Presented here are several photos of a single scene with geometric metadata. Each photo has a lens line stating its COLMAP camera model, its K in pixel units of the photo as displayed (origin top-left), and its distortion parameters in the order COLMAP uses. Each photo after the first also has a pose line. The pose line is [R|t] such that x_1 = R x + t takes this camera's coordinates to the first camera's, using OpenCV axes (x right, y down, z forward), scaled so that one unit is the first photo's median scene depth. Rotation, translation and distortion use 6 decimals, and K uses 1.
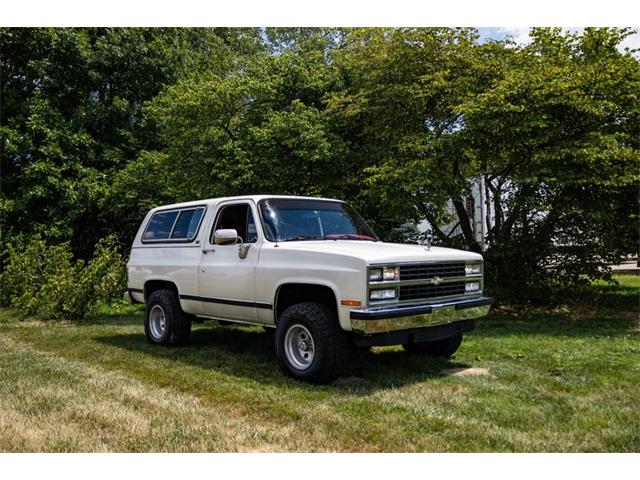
lens RADIAL K [[600.7, 0, 326.7], [0, 600.7, 240.4], [0, 0, 1]] dist [0.102156, 0.005011]
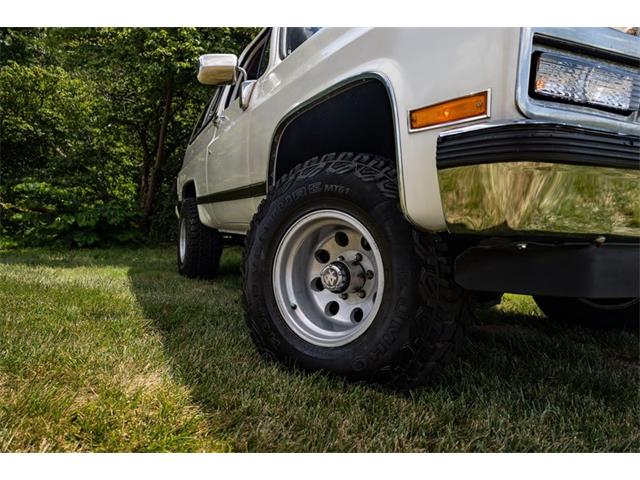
lens RADIAL K [[414.5, 0, 323.4], [0, 414.5, 244.0], [0, 0, 1]] dist [0.003611, -0.000747]
pose [[0.956000, 0.059851, -0.287195, 0.037990], [-0.045991, 0.997439, 0.054774, 0.132983], [0.289738, -0.039155, 0.956305, 0.718614]]
